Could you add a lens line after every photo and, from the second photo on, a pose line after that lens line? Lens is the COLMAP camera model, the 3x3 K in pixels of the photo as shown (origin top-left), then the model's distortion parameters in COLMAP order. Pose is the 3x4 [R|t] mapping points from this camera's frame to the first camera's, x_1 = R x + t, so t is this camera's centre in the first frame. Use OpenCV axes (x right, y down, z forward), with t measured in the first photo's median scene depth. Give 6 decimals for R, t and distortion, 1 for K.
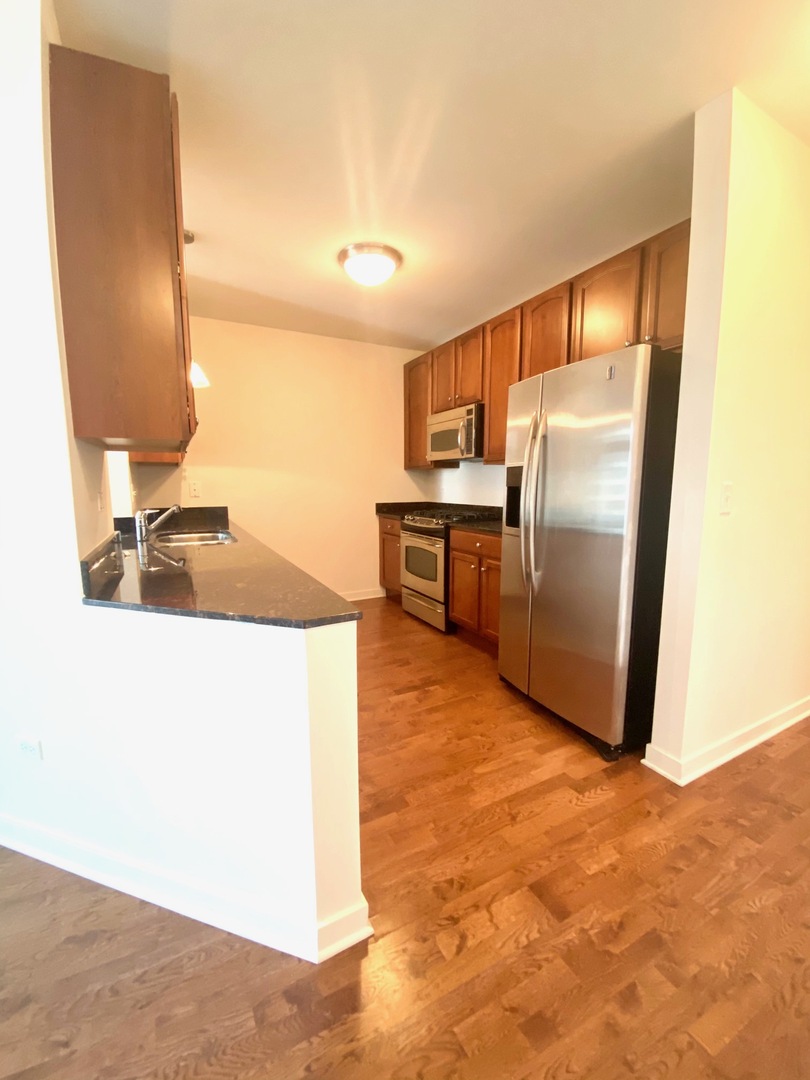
lens RADIAL K [[437.1, 0, 397.2], [0, 437.1, 541.3], [0, 0, 1]] dist [-0.002262, -0.000596]
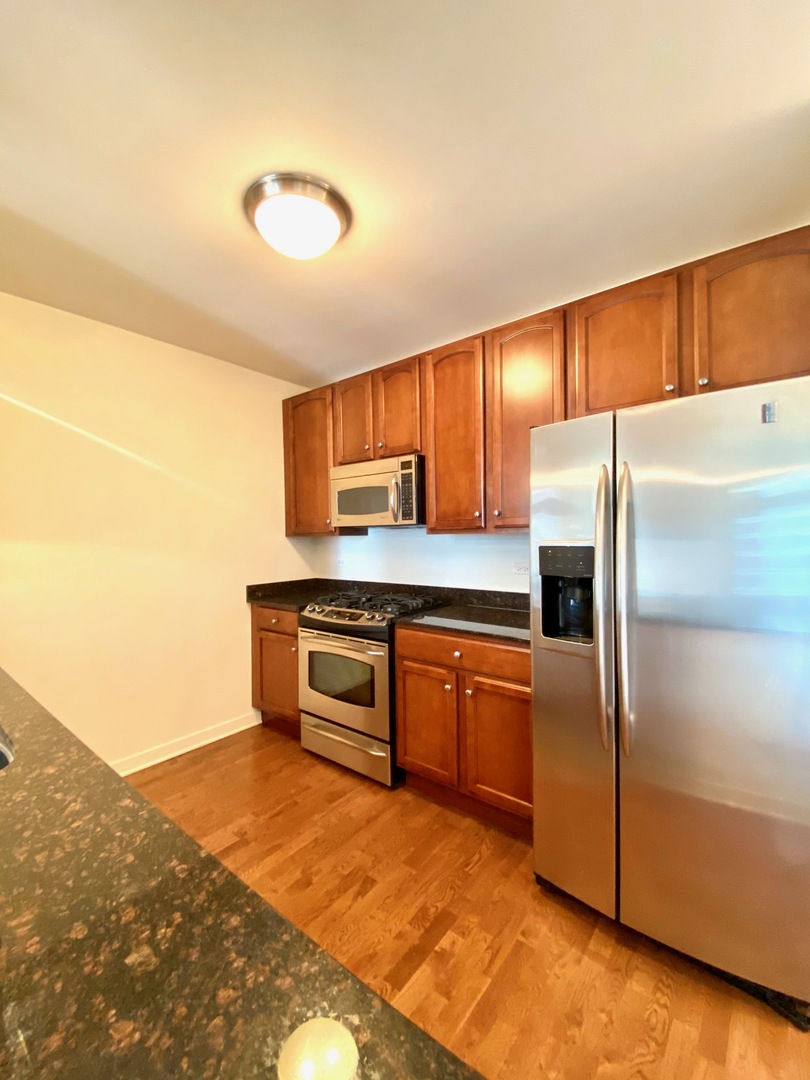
lens RADIAL K [[435.2, 0, 405.0], [0, 435.2, 540.0], [0, 0, 1]] dist [0.018390, -0.020043]
pose [[0.903746, 0.002004, 0.428064, -0.153169], [0.057066, 0.990499, -0.125118, -0.075549], [-0.424247, 0.137503, 0.895046, 0.350259]]
